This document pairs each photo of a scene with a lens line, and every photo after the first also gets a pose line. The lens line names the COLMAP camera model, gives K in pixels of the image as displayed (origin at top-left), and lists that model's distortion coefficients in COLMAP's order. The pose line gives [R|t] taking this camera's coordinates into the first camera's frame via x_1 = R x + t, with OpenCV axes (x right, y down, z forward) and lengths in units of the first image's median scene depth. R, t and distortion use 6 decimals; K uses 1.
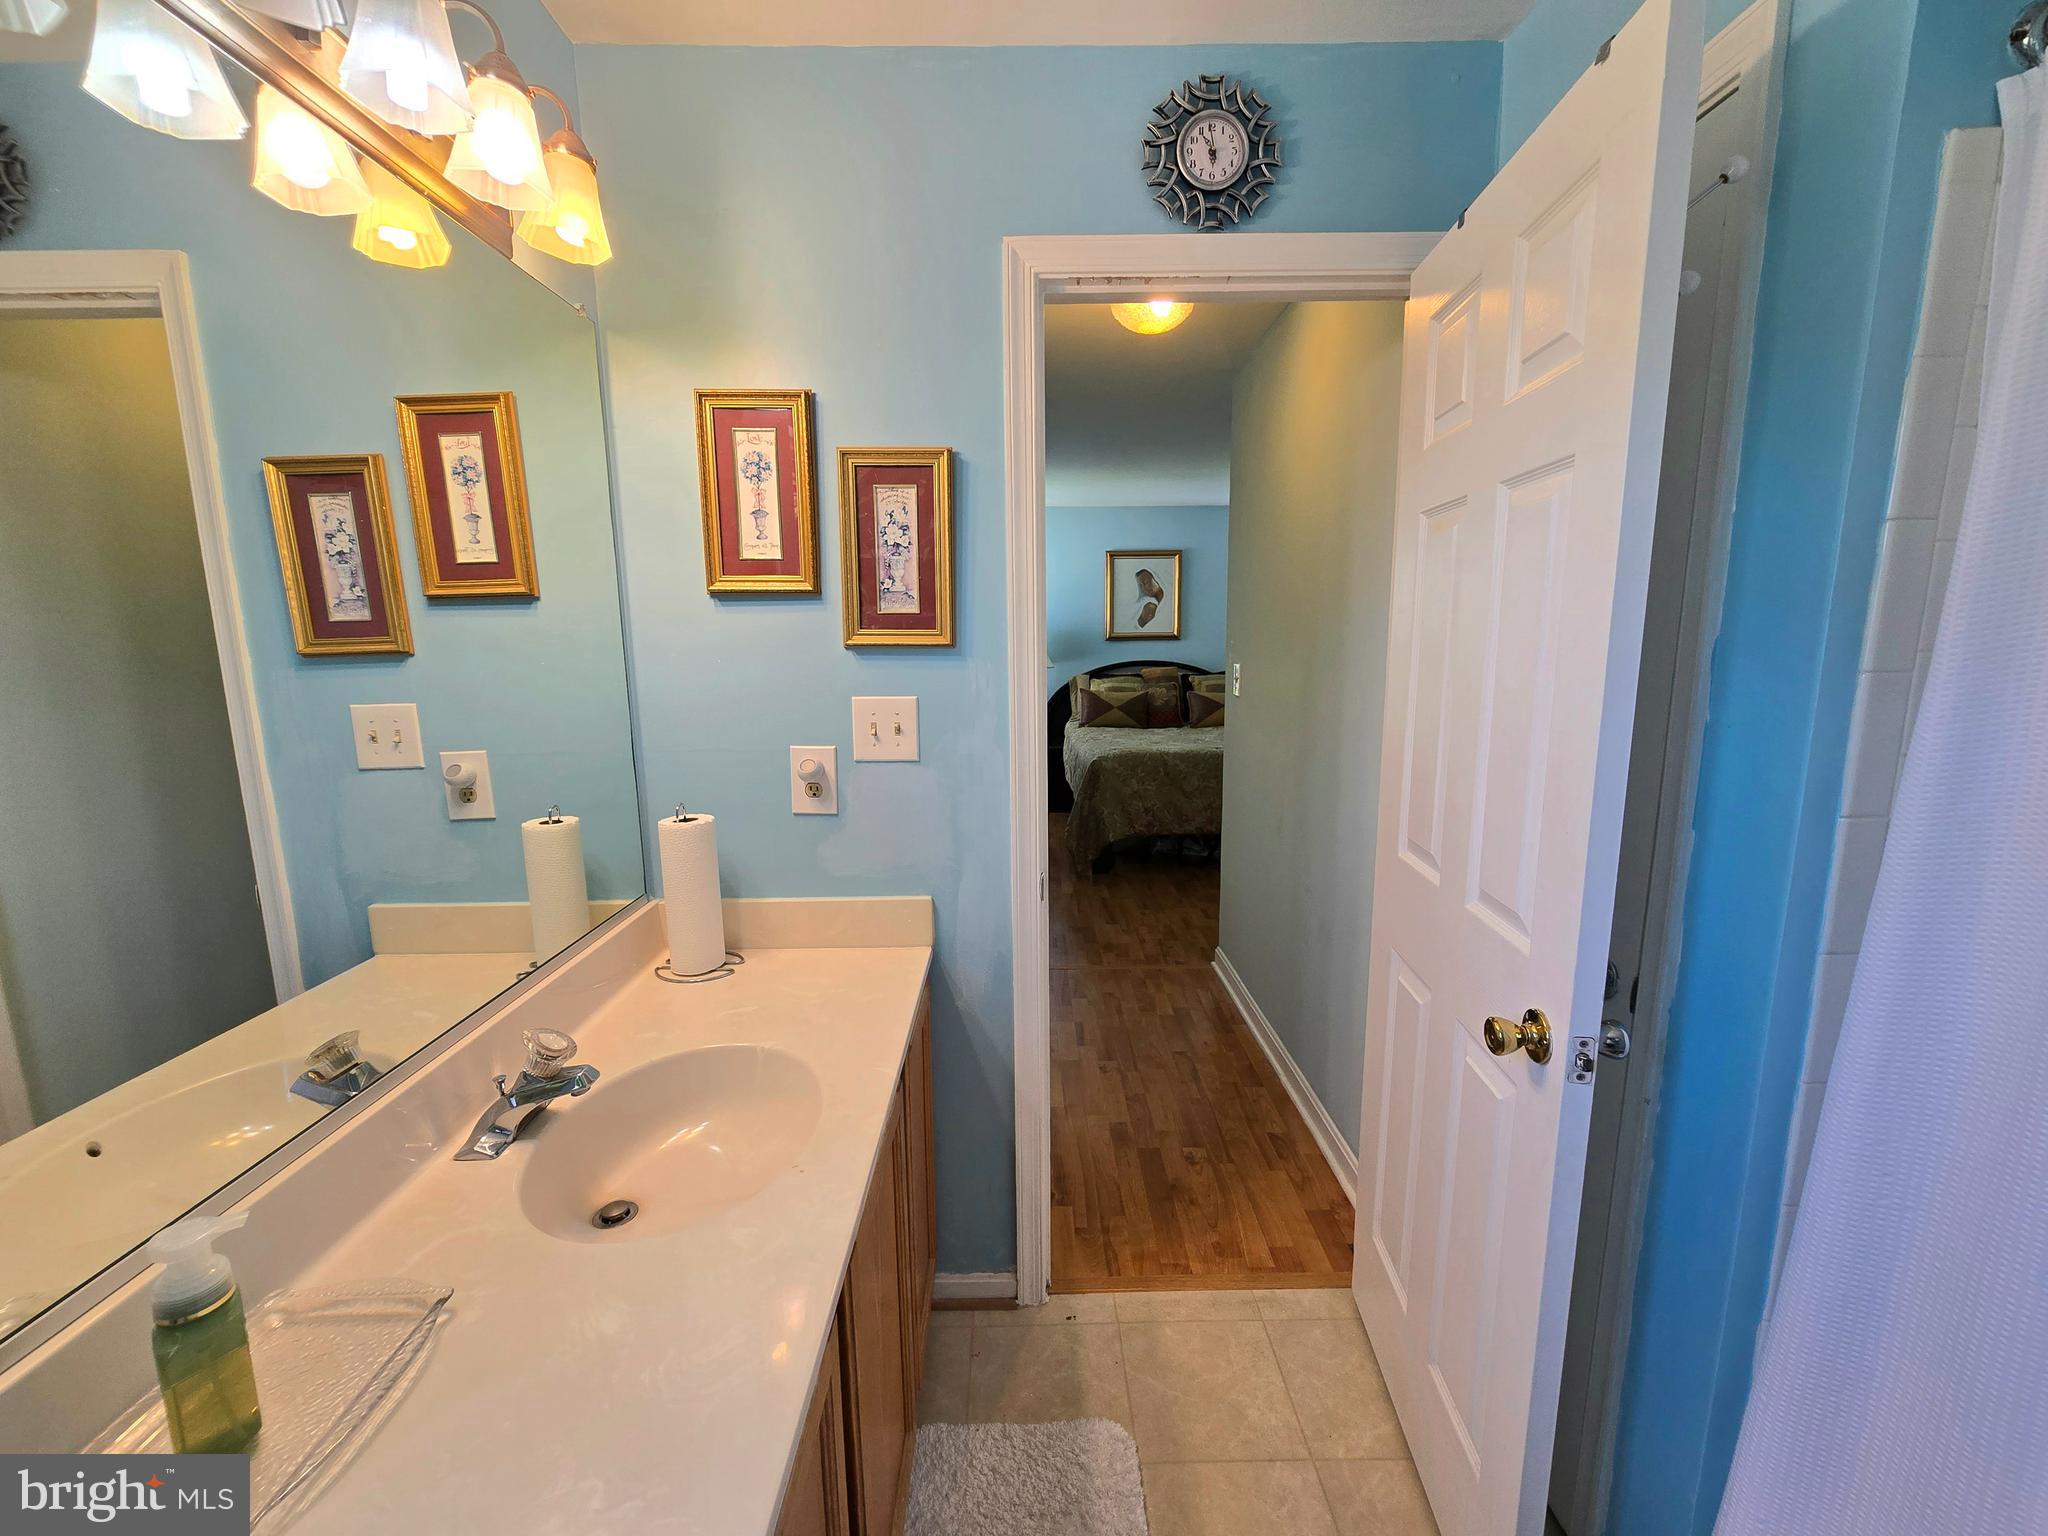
lens RADIAL K [[835.1, 0, 1018.0], [0, 835.1, 772.9], [0, 0, 1]] dist [-0.007788, 0.001013]
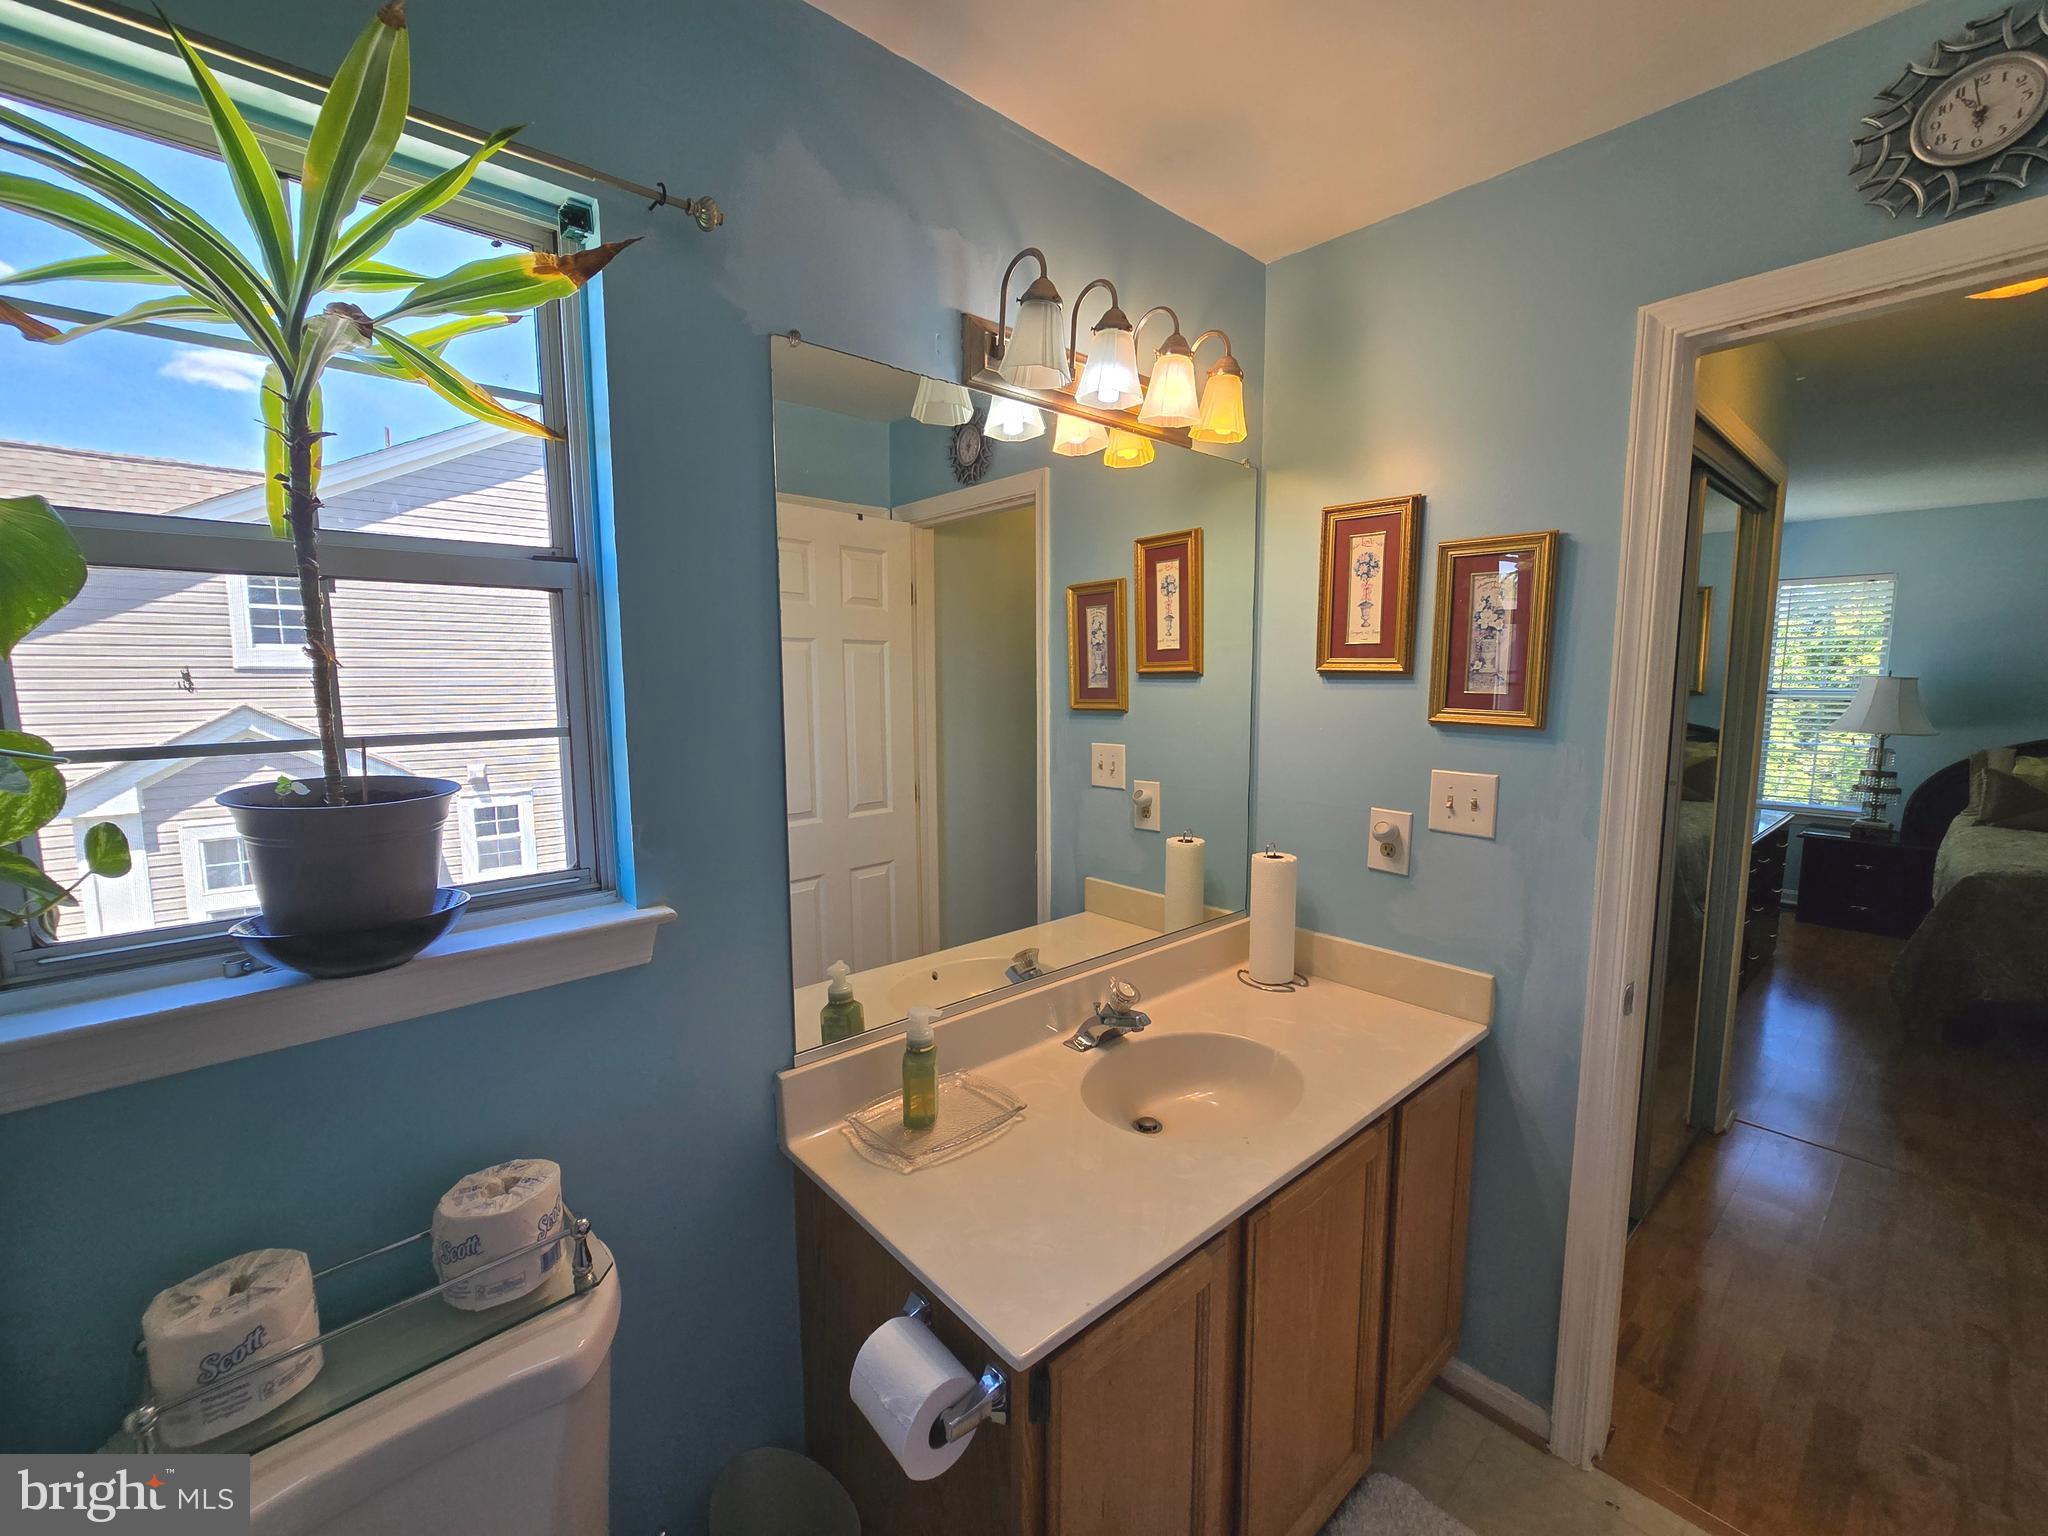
lens RADIAL K [[835.1, 0, 1028.9], [0, 835.1, 771.1], [0, 0, 1]] dist [-0.007788, 0.001013]
pose [[0.661767, 0.097776, -0.743306, 0.261973], [-0.128840, 0.991541, 0.015723, -0.041073], [0.738556, 0.085362, 0.668767, -0.097866]]
